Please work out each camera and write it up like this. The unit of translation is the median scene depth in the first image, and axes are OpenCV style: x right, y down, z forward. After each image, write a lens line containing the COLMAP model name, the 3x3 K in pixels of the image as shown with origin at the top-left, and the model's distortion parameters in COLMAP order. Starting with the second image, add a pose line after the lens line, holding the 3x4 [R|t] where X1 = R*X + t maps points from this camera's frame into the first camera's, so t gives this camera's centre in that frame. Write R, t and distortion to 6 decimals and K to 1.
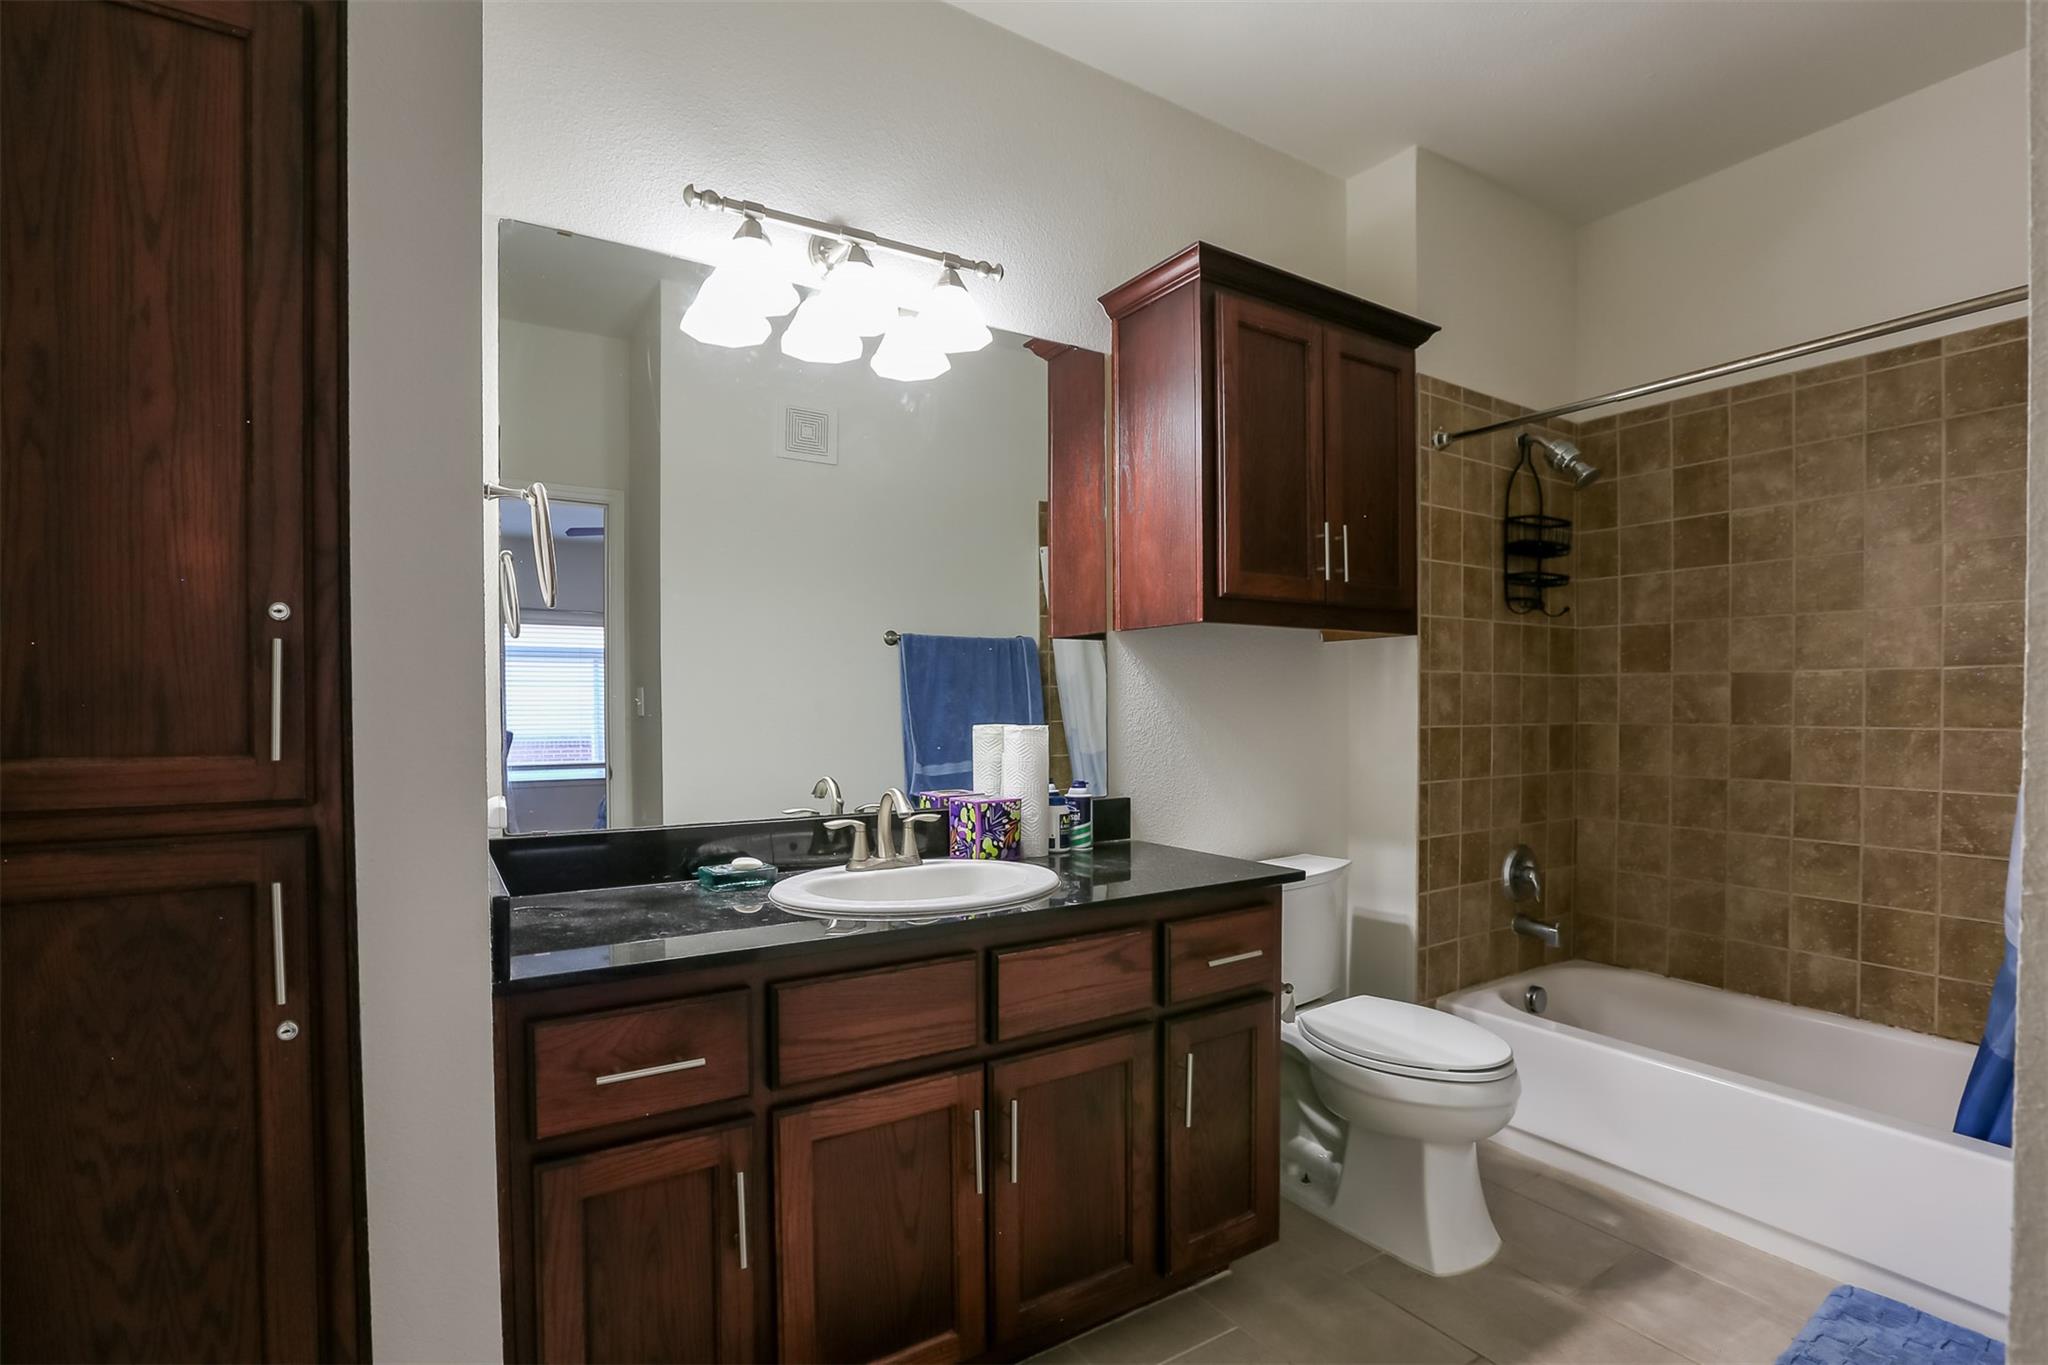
lens RADIAL K [[953.9, 0, 1038.4], [0, 953.9, 684.9], [0, 0, 1]] dist [-0.047440, 0.014540]
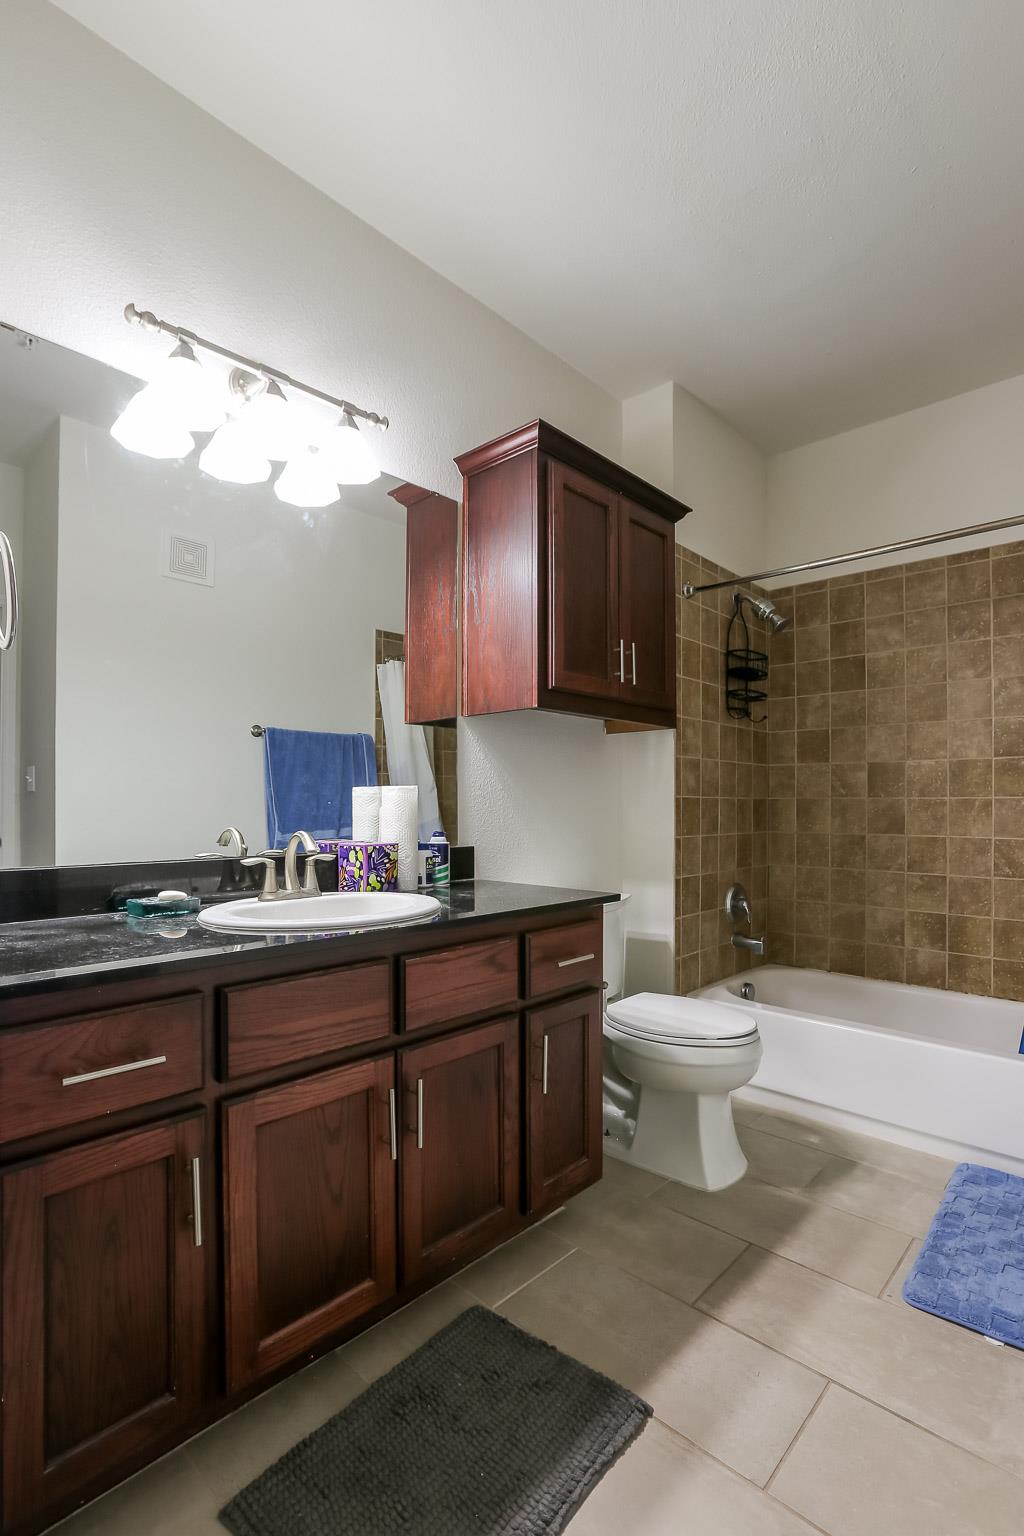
lens RADIAL K [[715.4, 0, 508.7], [0, 715.4, 779.4], [0, 0, 1]] dist [-0.047440, 0.014540]
pose [[0.971064, 0.011766, 0.238531, -0.098201], [-0.006975, 0.999757, -0.020918, 0.052605], [-0.238719, 0.018649, 0.970910, 0.059952]]
